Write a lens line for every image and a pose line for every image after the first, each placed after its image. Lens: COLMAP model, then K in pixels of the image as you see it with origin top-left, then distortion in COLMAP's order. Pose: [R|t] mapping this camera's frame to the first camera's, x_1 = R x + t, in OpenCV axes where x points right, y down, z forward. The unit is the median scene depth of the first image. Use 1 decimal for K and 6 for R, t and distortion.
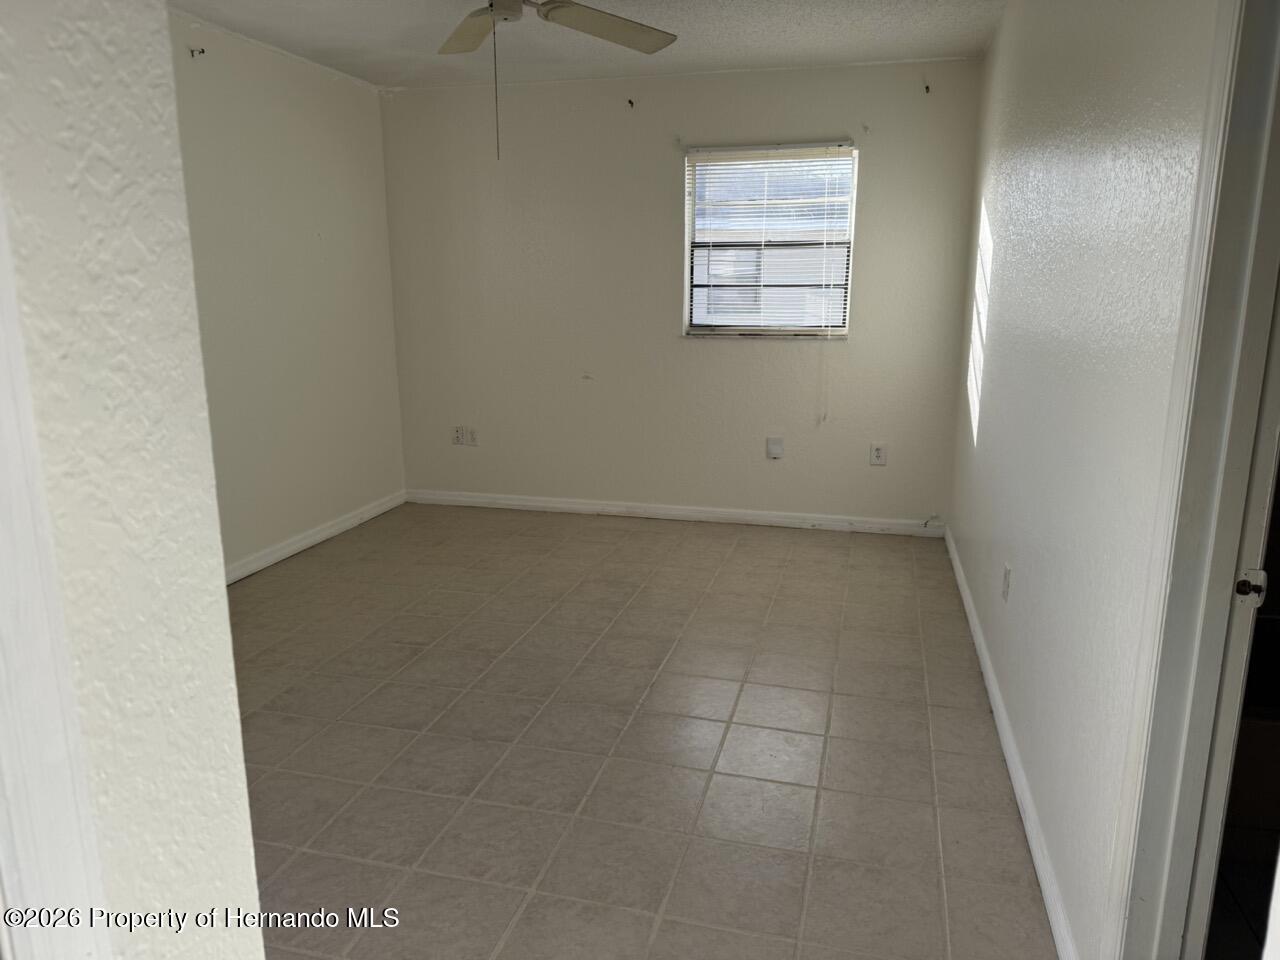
lens RADIAL K [[910.7, 0, 641.3], [0, 910.7, 486.1], [0, 0, 1]] dist [0.173446, -0.357862]
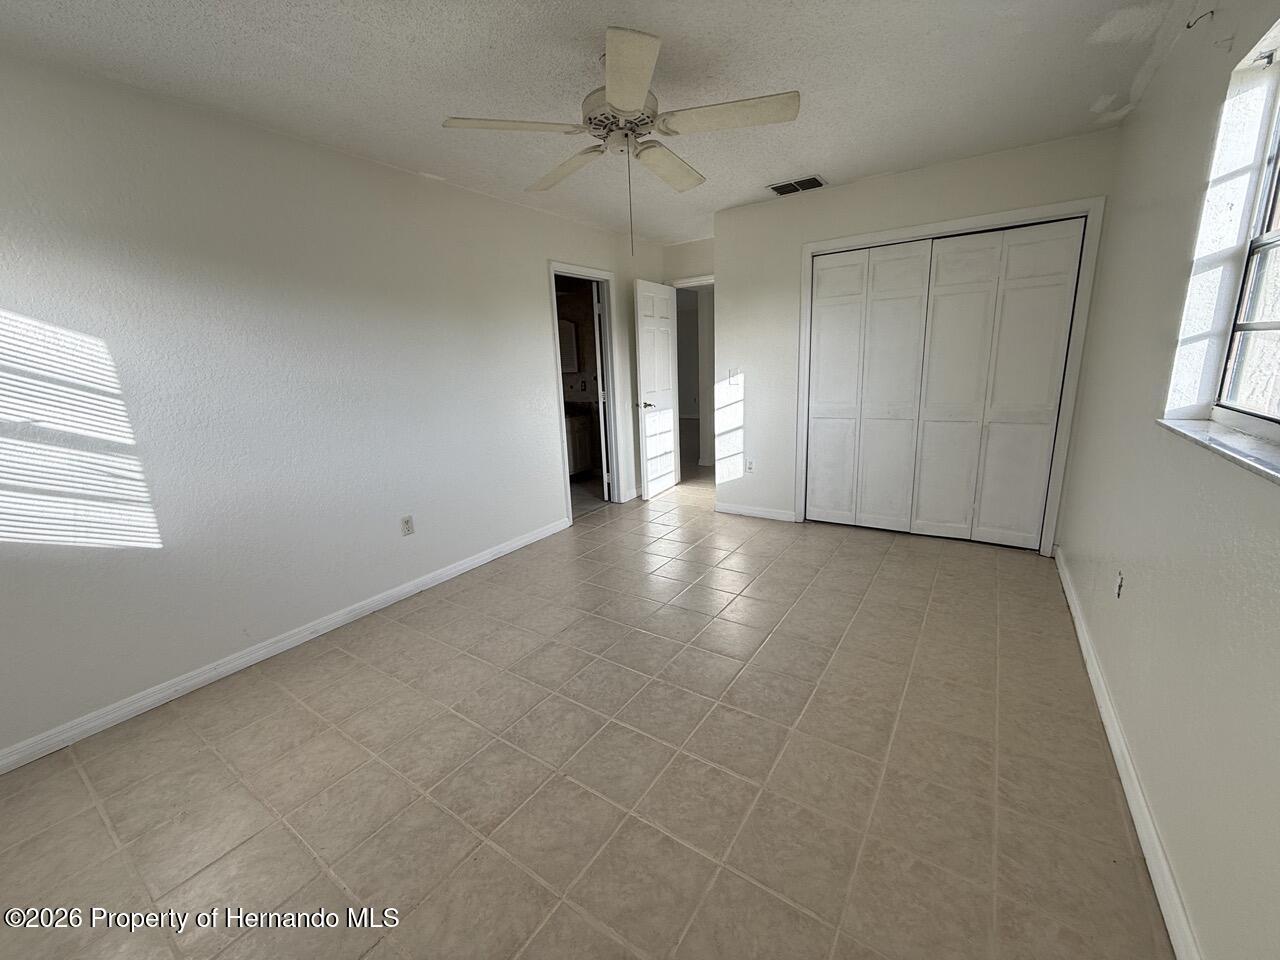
lens RADIAL K [[509.6, 0, 641.2], [0, 509.6, 476.3], [0, 0, 1]] dist [0.000407, 0.000217]
pose [[-0.945585, -0.035776, 0.323403, -0.315409], [0.109365, 0.901162, 0.419459, -0.298439], [-0.306445, 0.432003, -0.848213, 1.361420]]
